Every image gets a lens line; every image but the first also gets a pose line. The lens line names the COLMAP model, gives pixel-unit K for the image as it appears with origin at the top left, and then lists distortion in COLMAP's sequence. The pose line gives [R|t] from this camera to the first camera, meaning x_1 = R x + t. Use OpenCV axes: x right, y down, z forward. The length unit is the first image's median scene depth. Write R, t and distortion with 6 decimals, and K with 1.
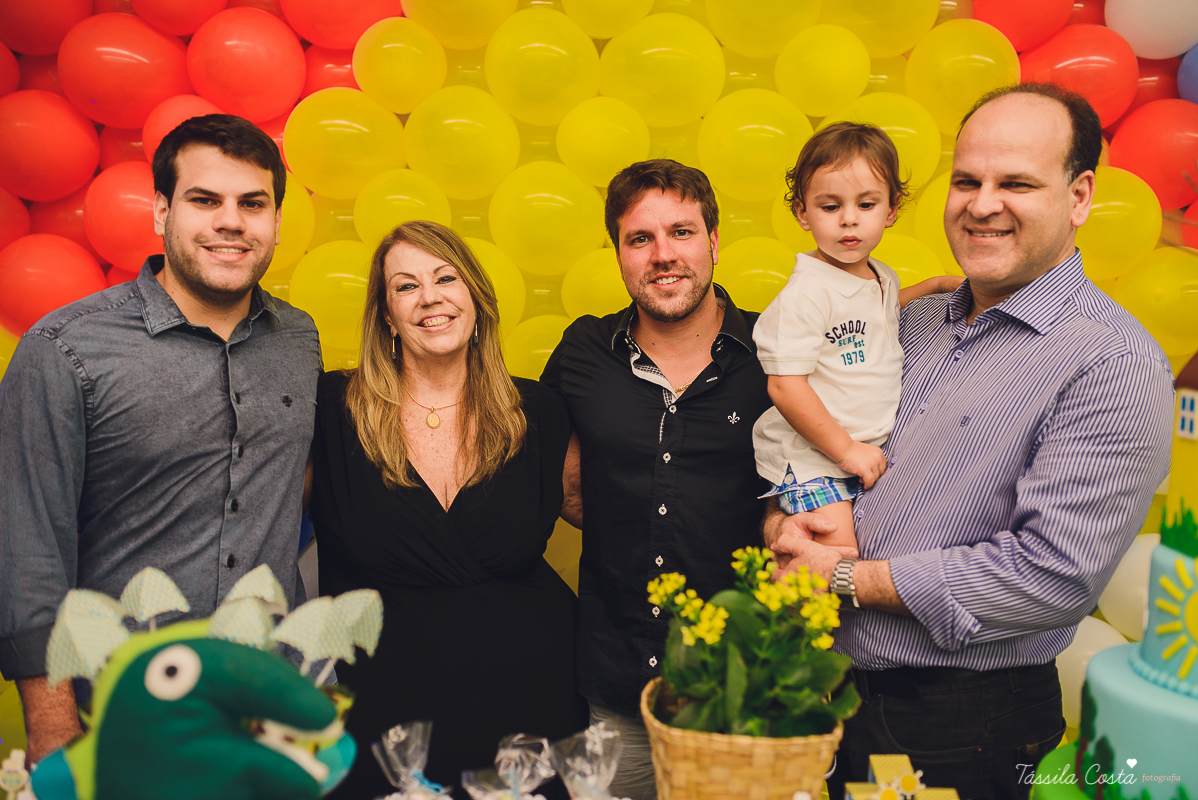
lens RADIAL K [[1152.4, 0, 599.0], [0, 1152.4, 400.0], [0, 0, 1]] dist [-0.065947, 0.102723]
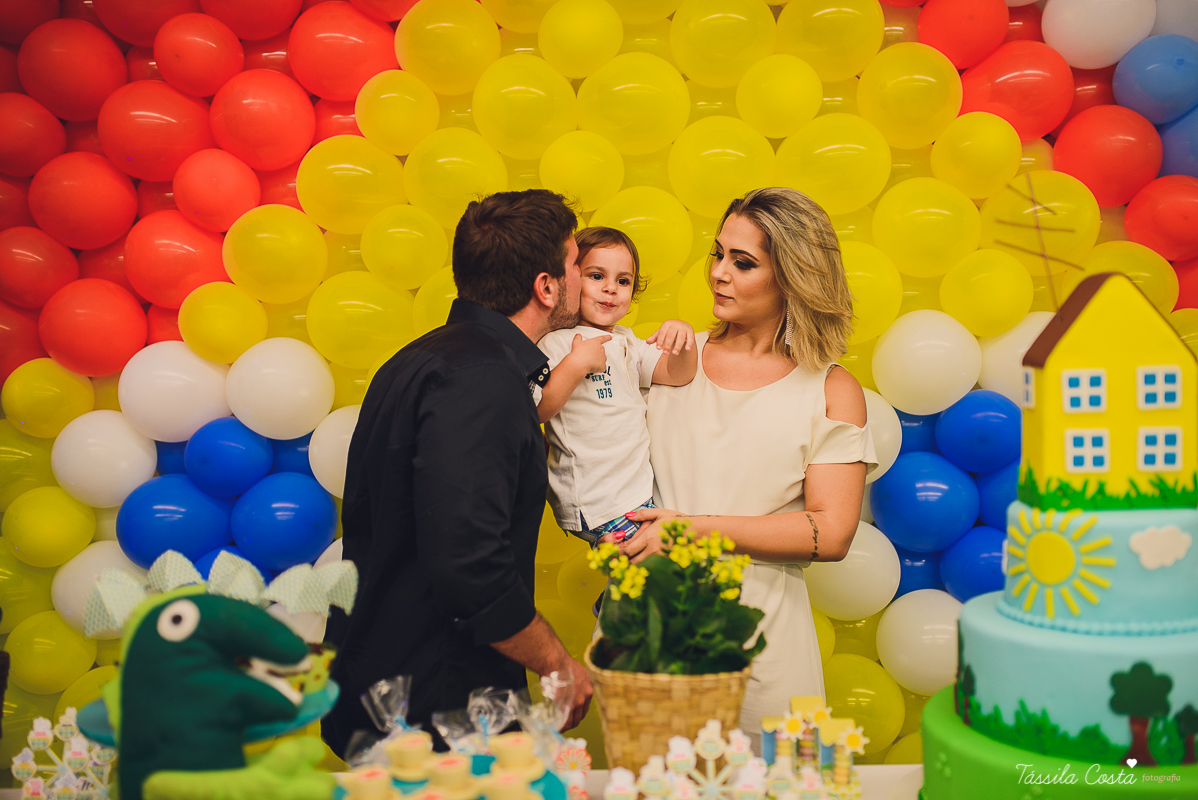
lens RADIAL K [[1149.8, 0, 597.1], [0, 1149.8, 397.4], [0, 0, 1]] dist [-0.066023, 0.095074]
pose [[0.997886, -0.041123, -0.050333, 0.122158], [0.040231, 0.999017, -0.018610, 0.024654], [0.051049, 0.016546, 0.998559, -0.181510]]
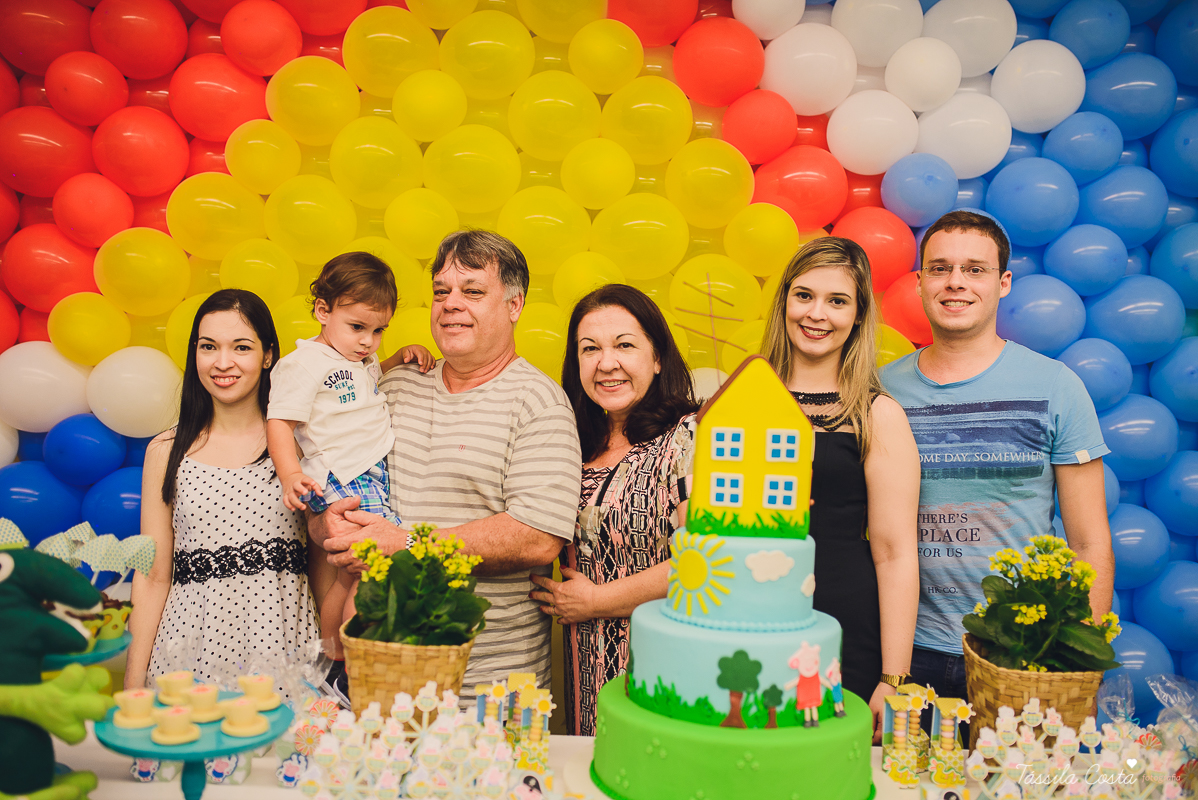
lens RADIAL K [[1152.4, 0, 599.0], [0, 1152.4, 400.0], [0, 0, 1]] dist [-0.065947, 0.102723]
pose [[0.998850, 0.036502, 0.031094, 0.314440], [-0.035207, 0.998529, -0.041225, 0.026854], [-0.032553, 0.040082, 0.998666, -0.490321]]
